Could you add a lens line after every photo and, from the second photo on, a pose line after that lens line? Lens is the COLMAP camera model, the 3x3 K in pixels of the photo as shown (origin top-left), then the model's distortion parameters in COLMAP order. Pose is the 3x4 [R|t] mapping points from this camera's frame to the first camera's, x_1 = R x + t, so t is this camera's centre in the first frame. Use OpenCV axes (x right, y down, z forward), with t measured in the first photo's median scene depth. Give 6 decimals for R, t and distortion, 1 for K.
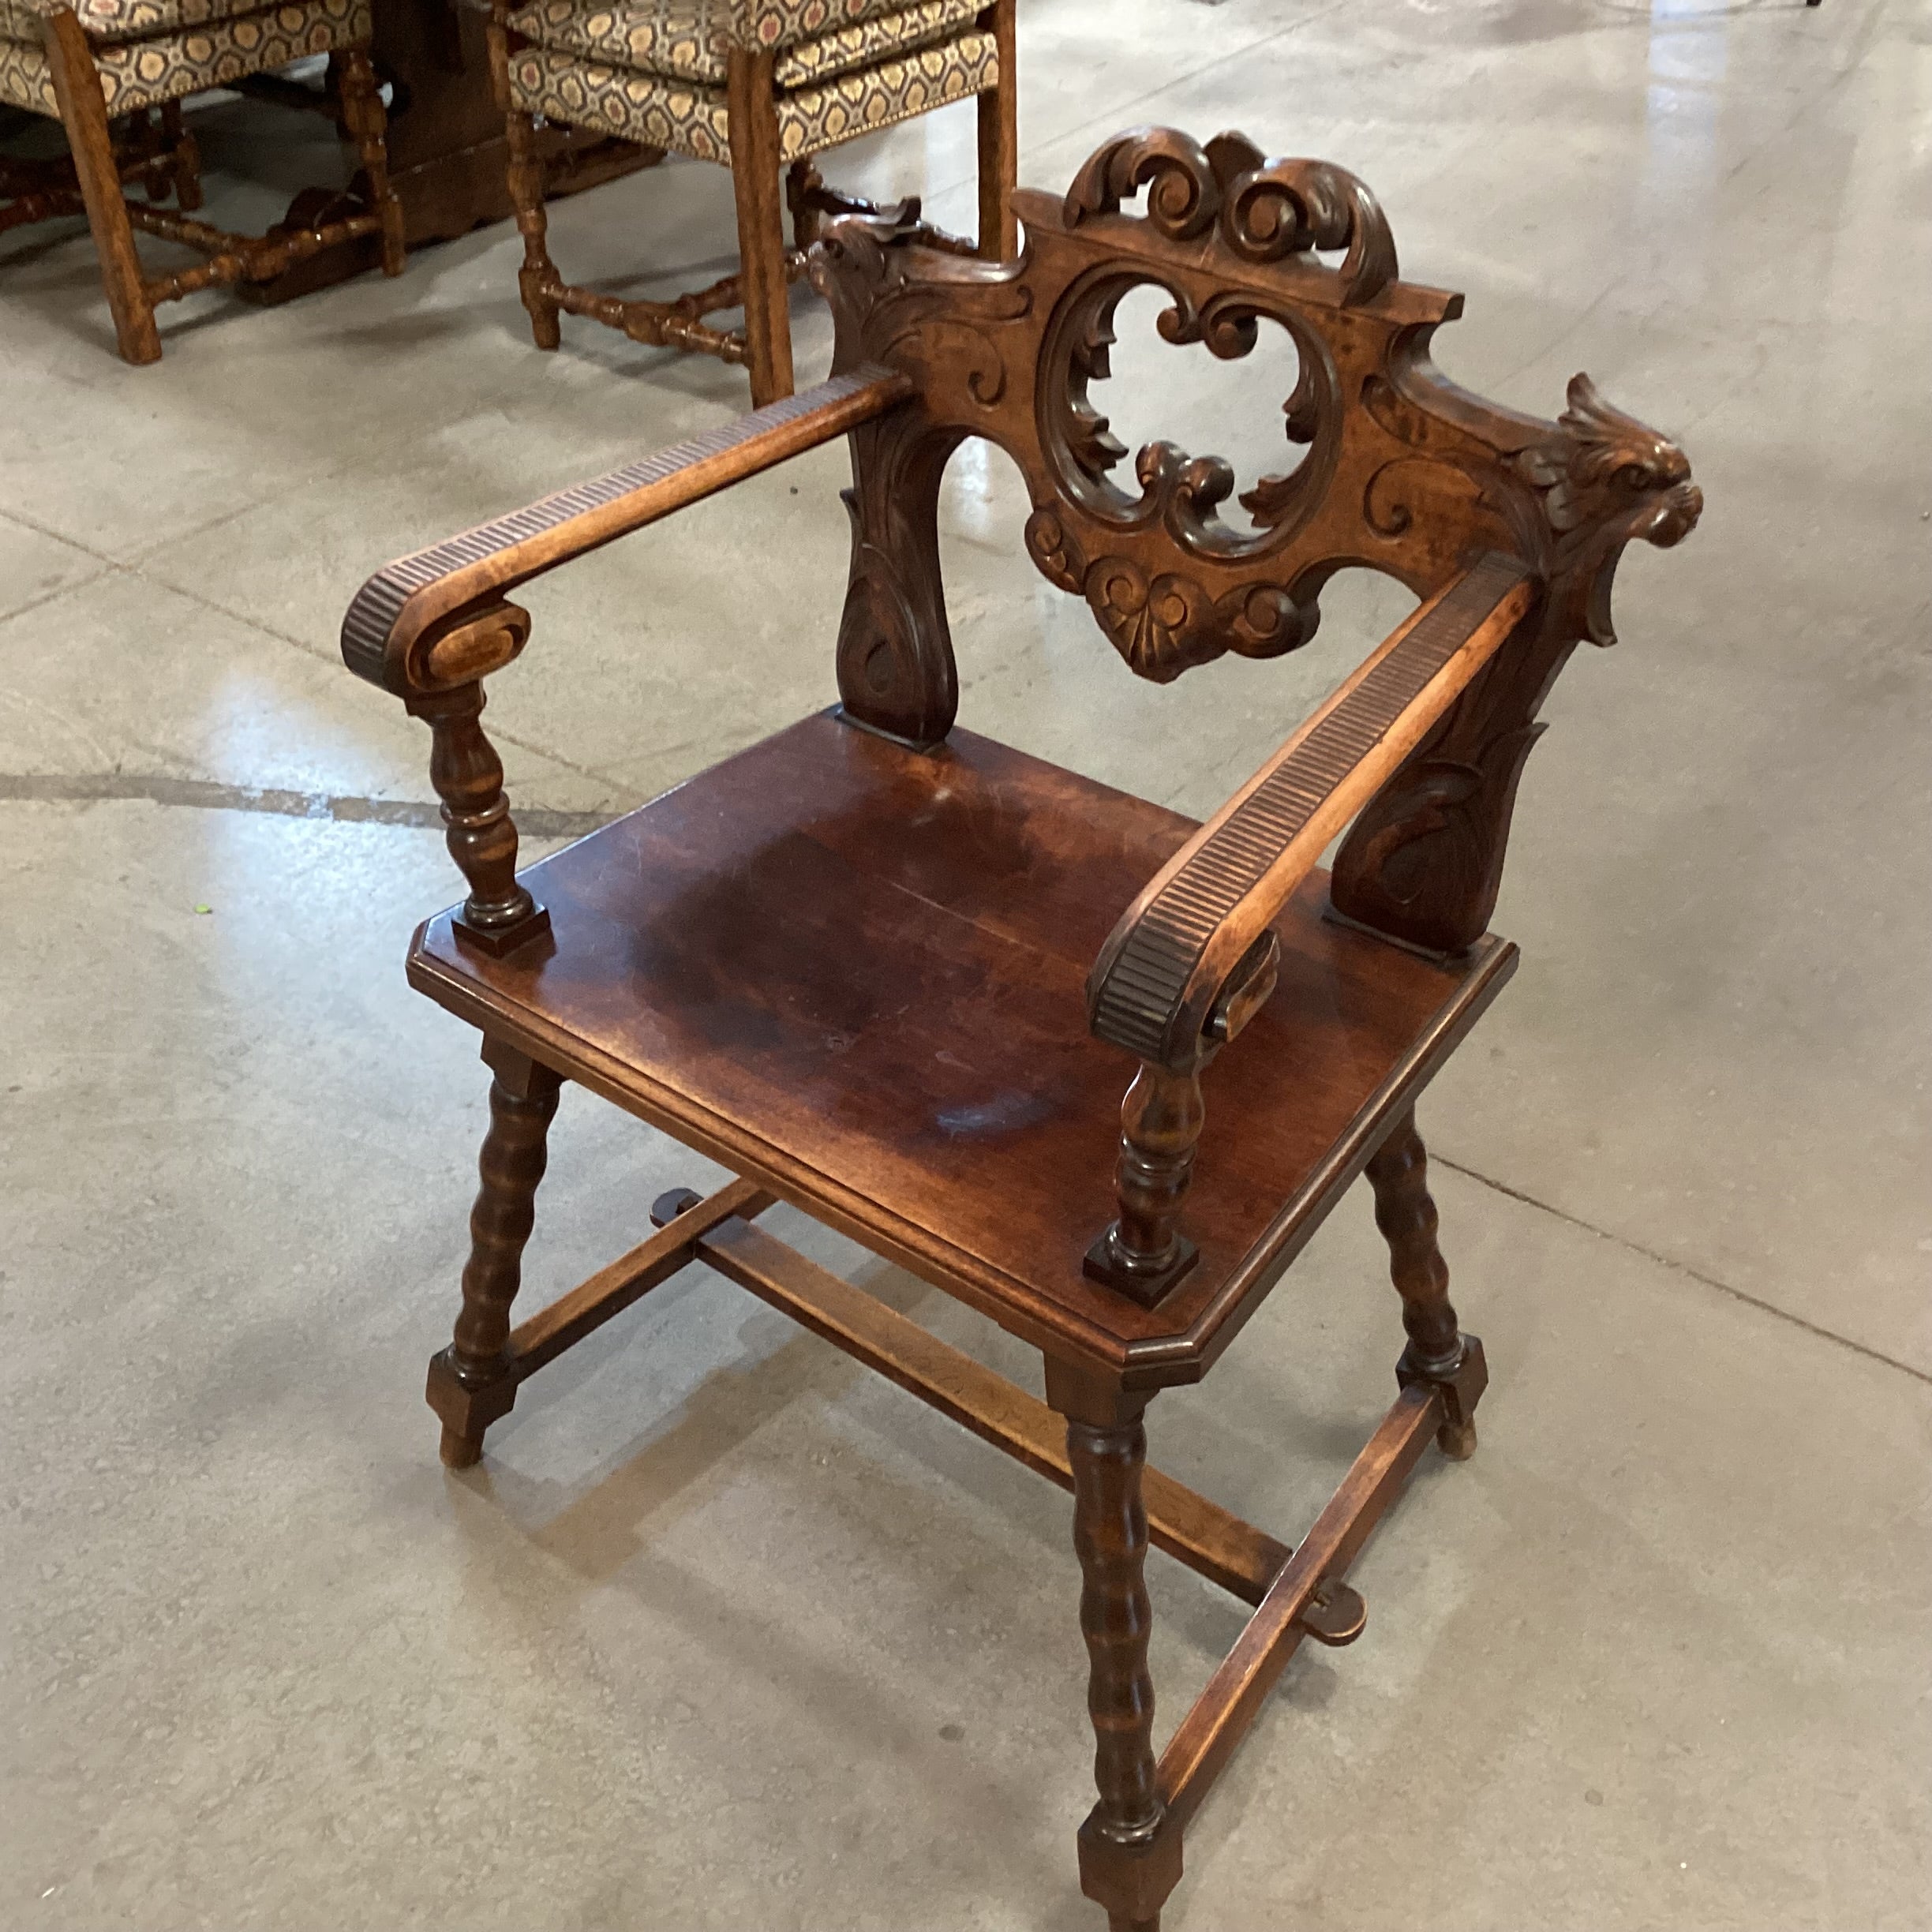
lens RADIAL K [[2362.8, 0, 913.8], [0, 2362.8, 939.3], [0, 0, 1]] dist [0.028888, 0.000000]
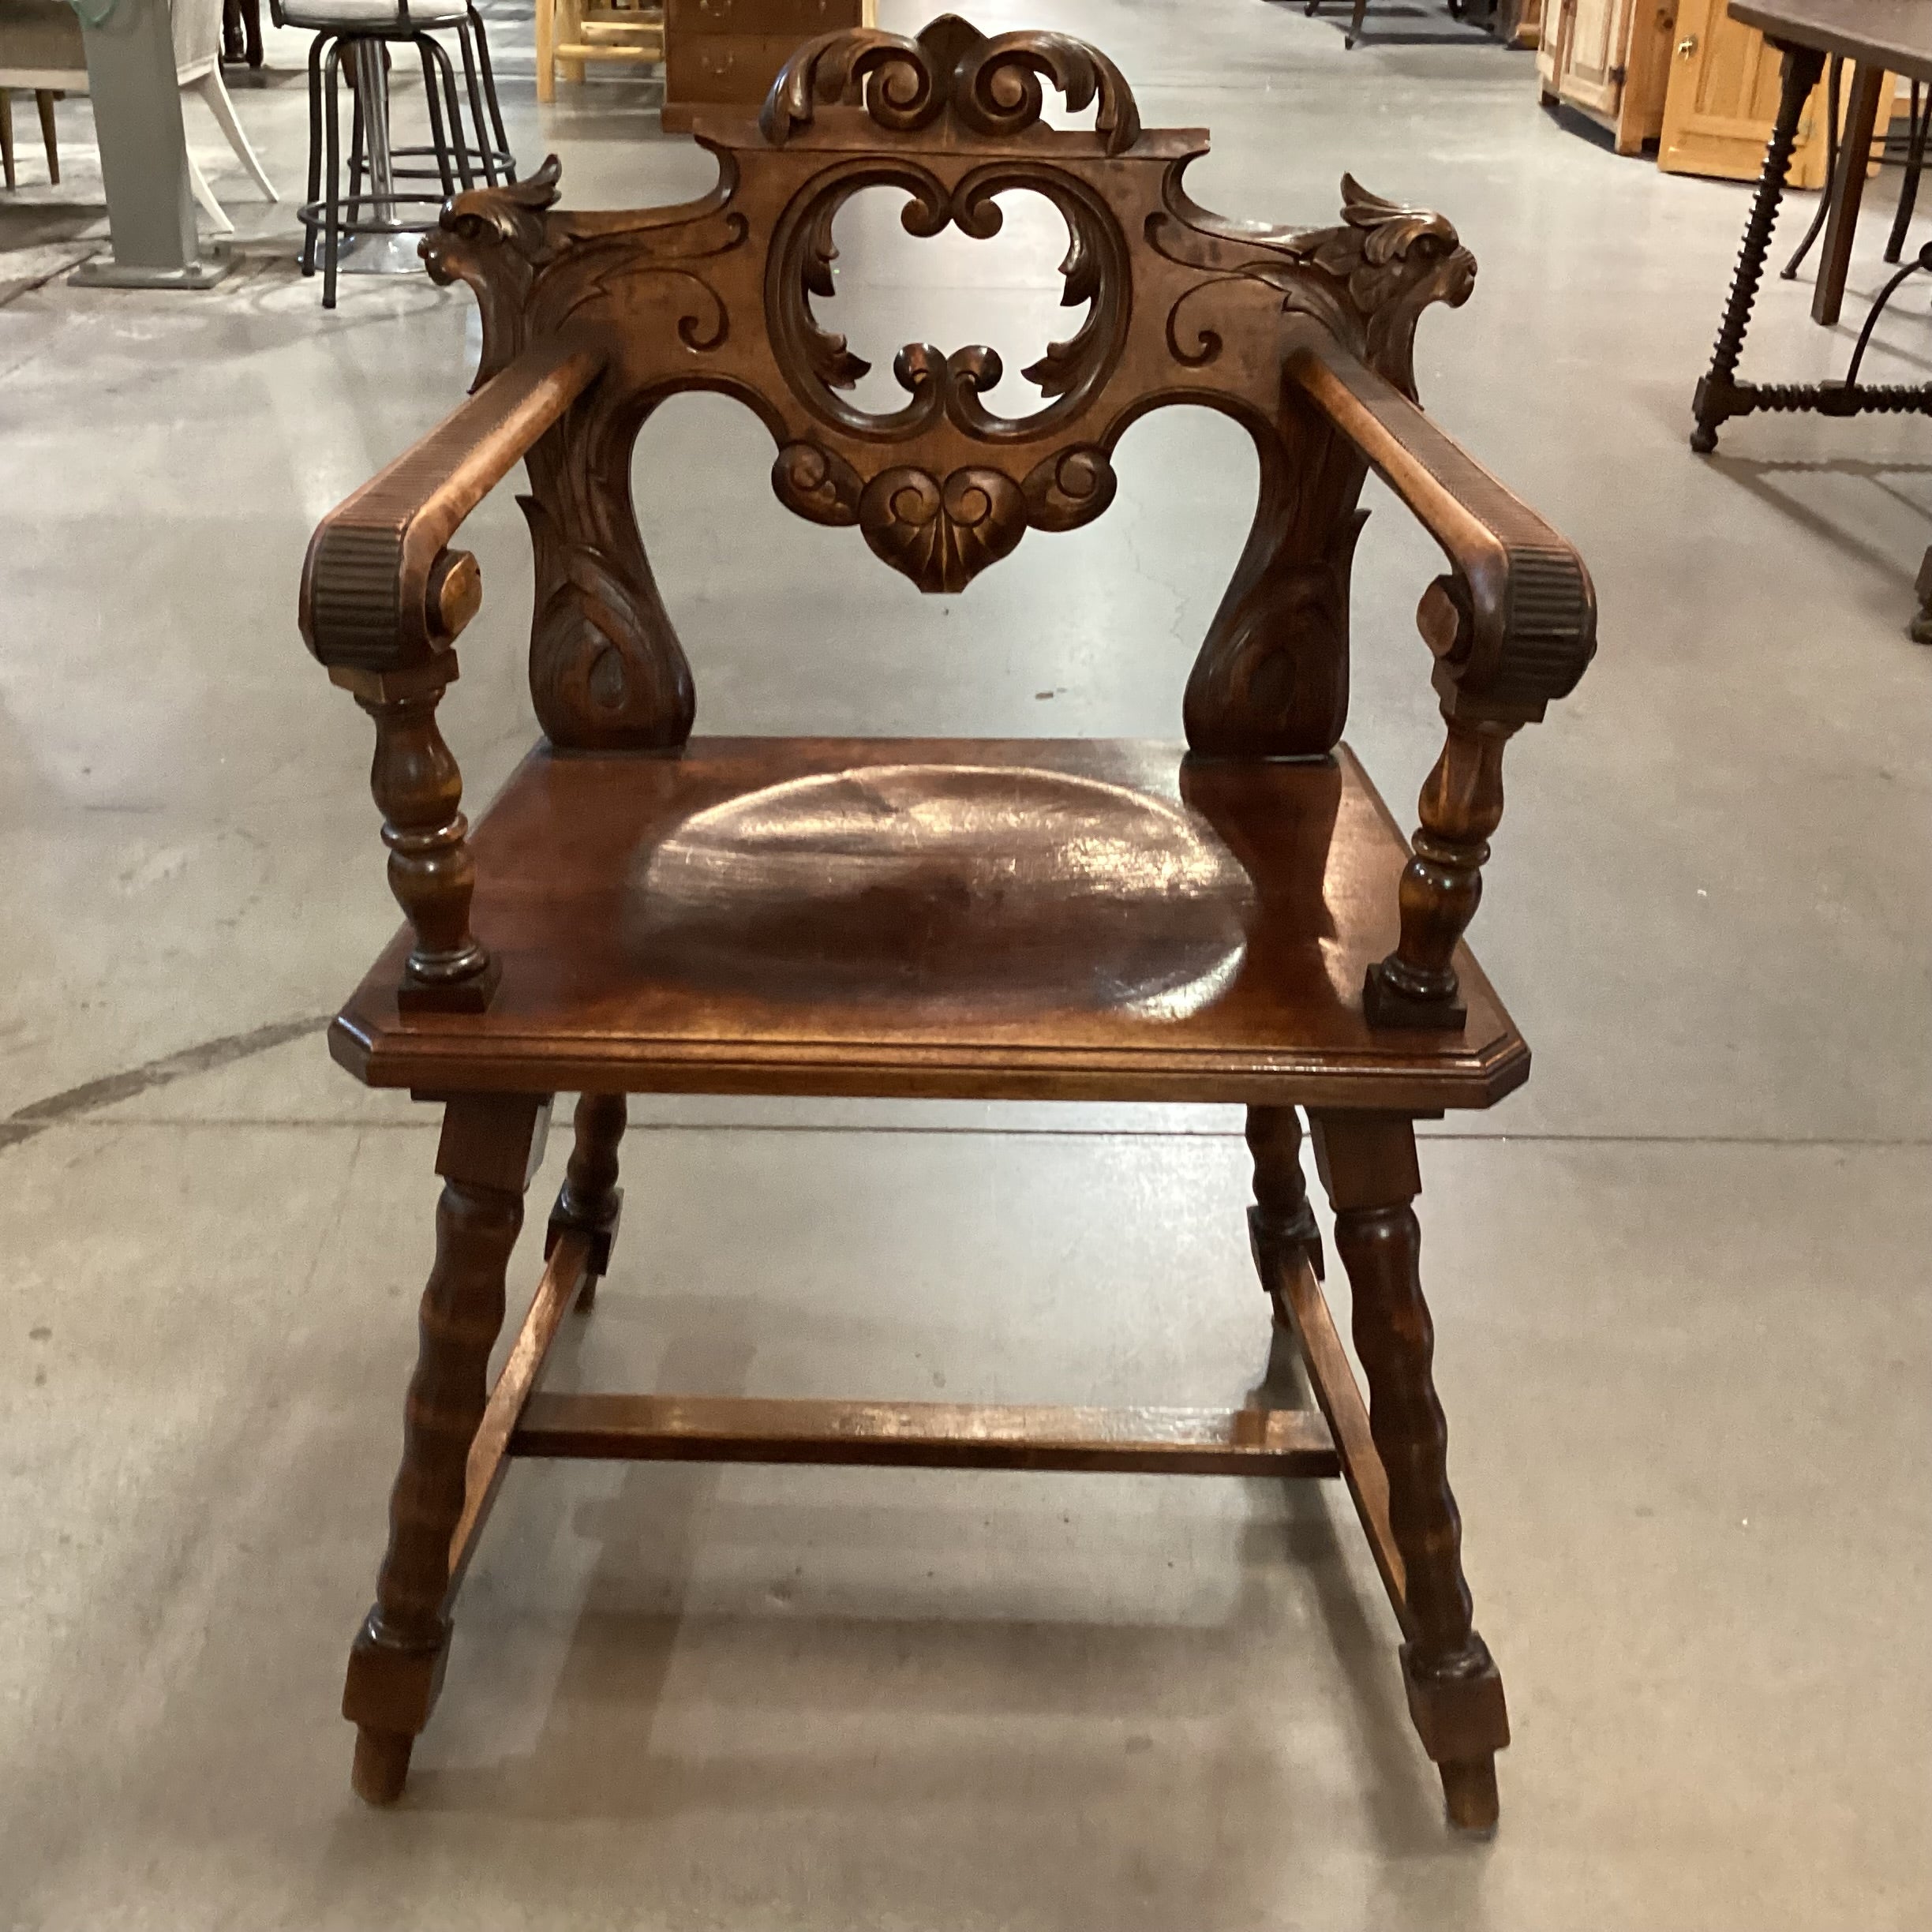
lens RADIAL K [[2362.8, 0, 935.1], [0, 2362.8, 950.5], [0, 0, 1]] dist [0.028888, 0.000000]
pose [[0.778835, -0.243008, 0.578242, -0.493673], [0.344958, 0.935905, -0.071309, 0.094754], [-0.523851, 0.255007, 0.812743, 0.243748]]
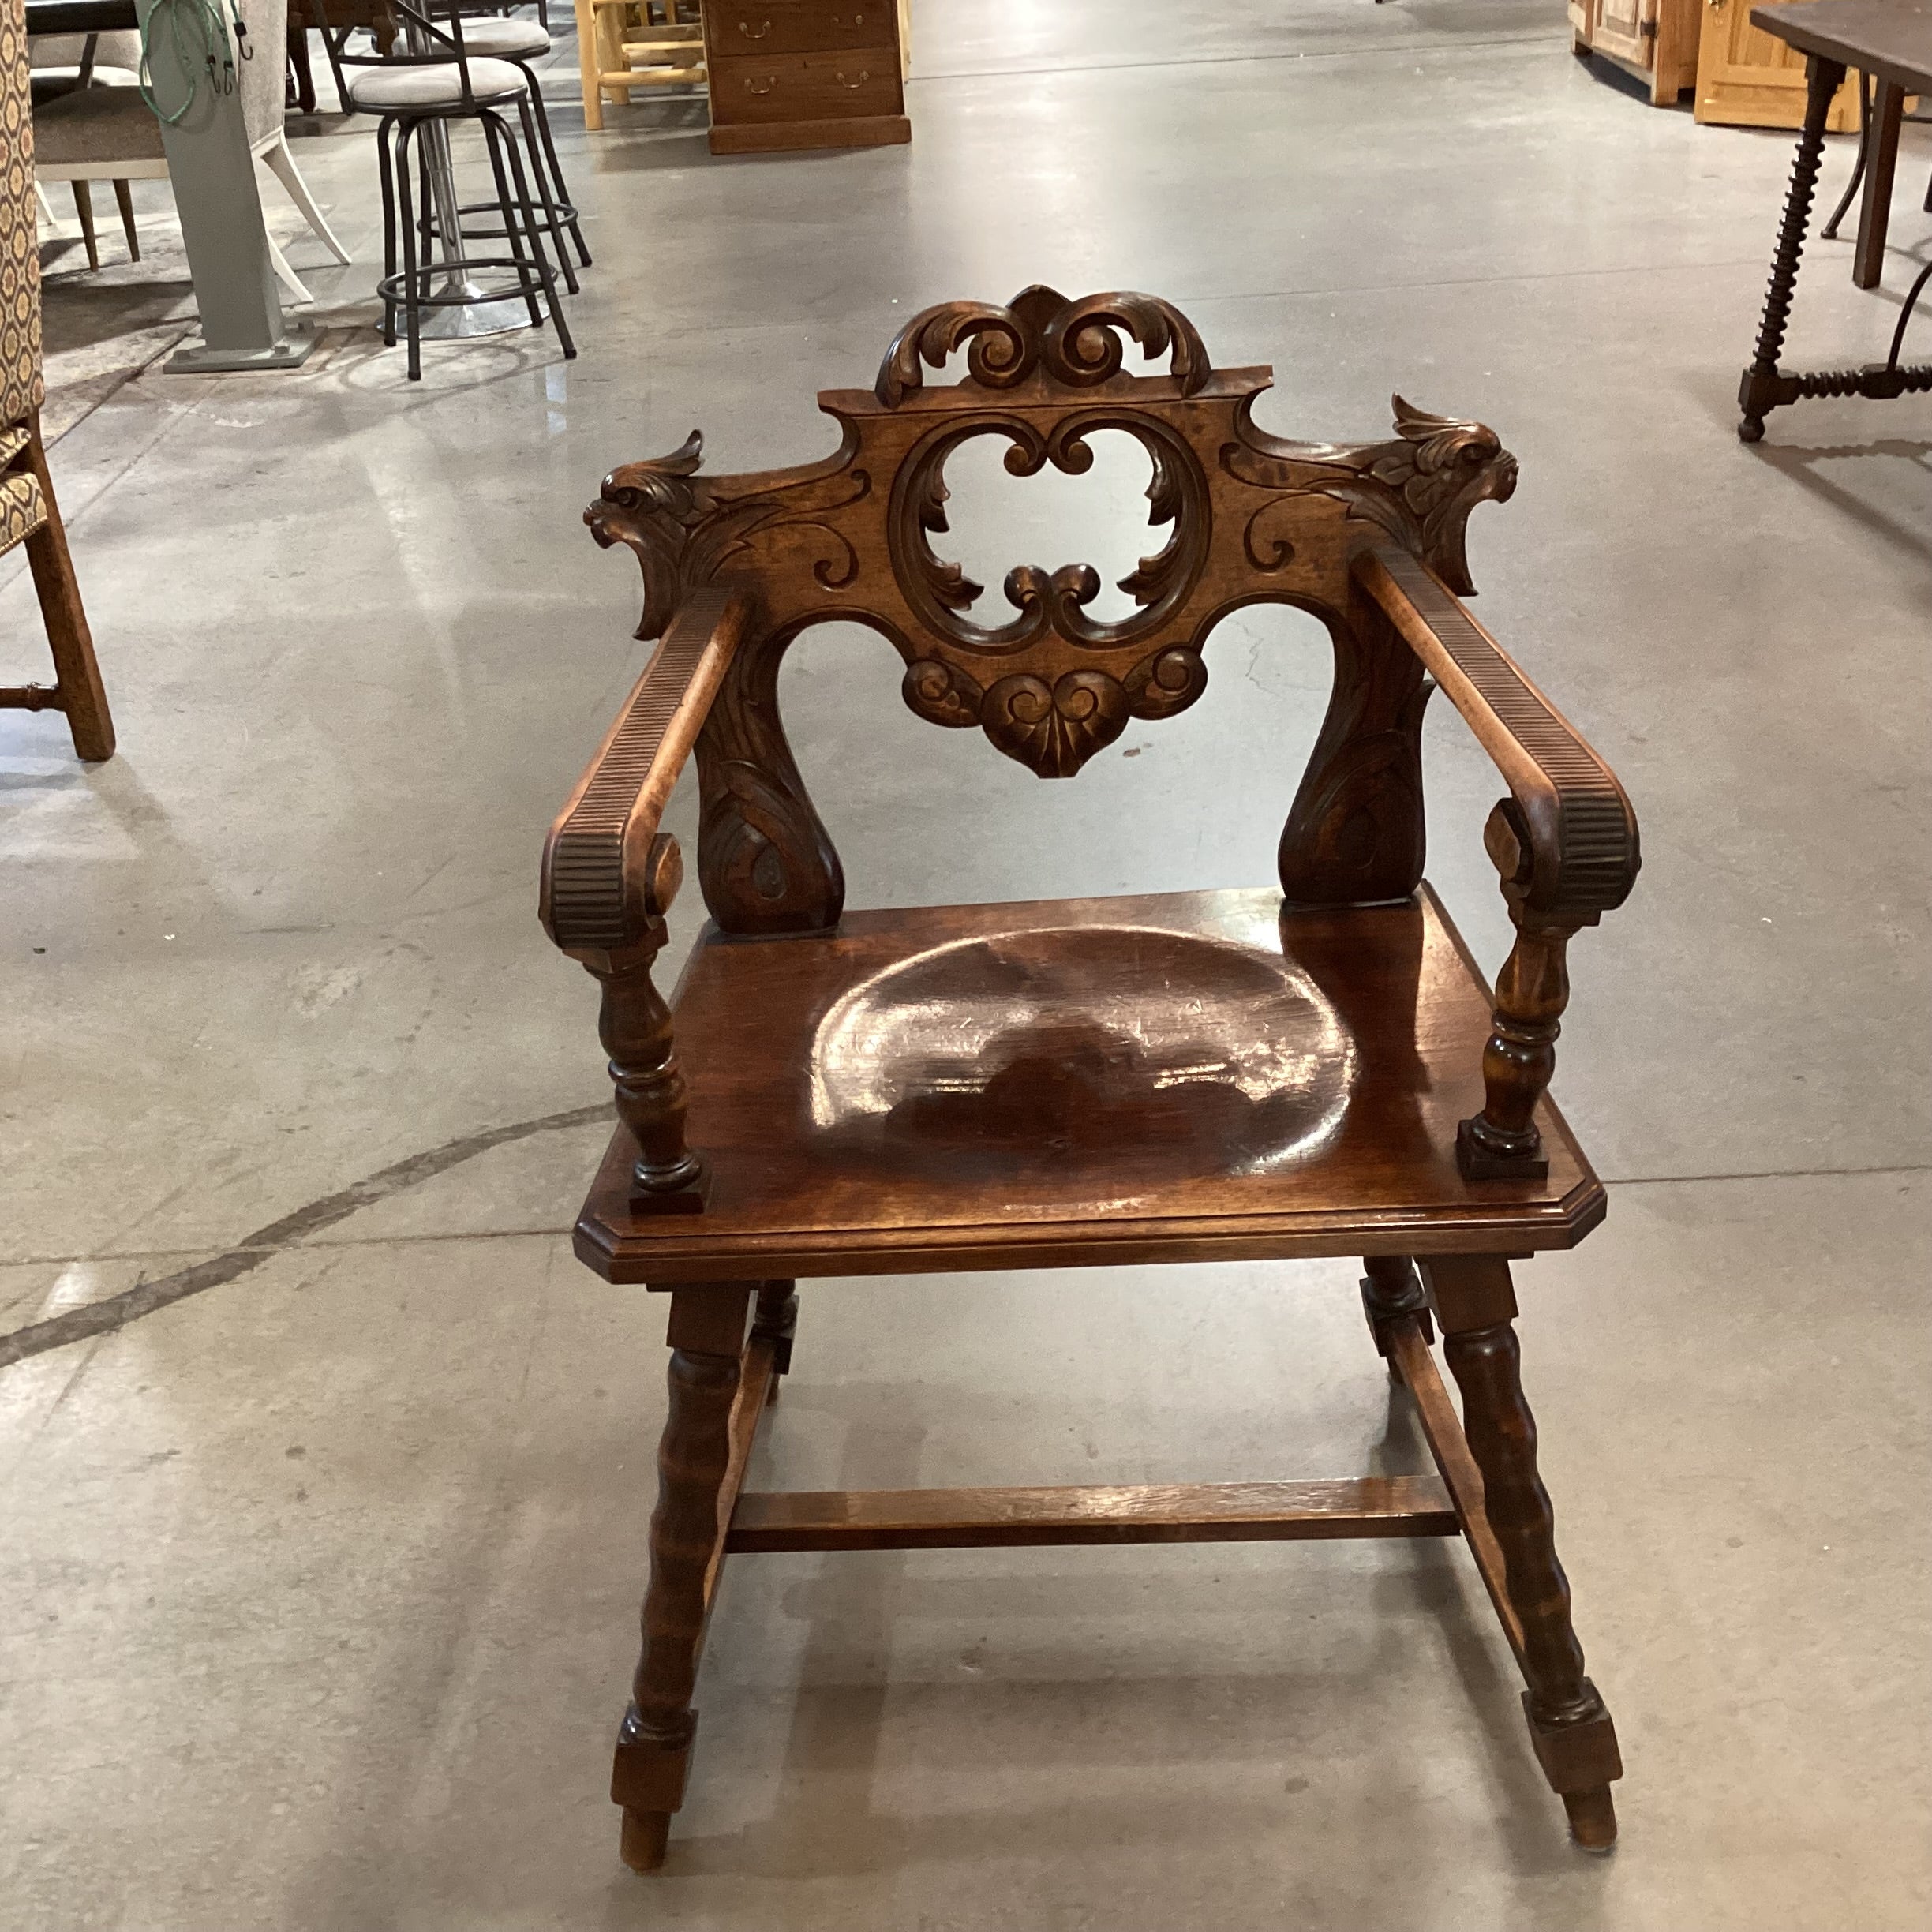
lens RADIAL K [[2362.8, 0, 928.9], [0, 2362.8, 945.0], [0, 0, 1]] dist [0.028888, 0.000000]
pose [[0.781979, -0.305335, 0.543397, -0.560245], [0.401565, 0.913553, -0.064549, 0.007531], [-0.476713, 0.268685, 0.836991, 0.126314]]
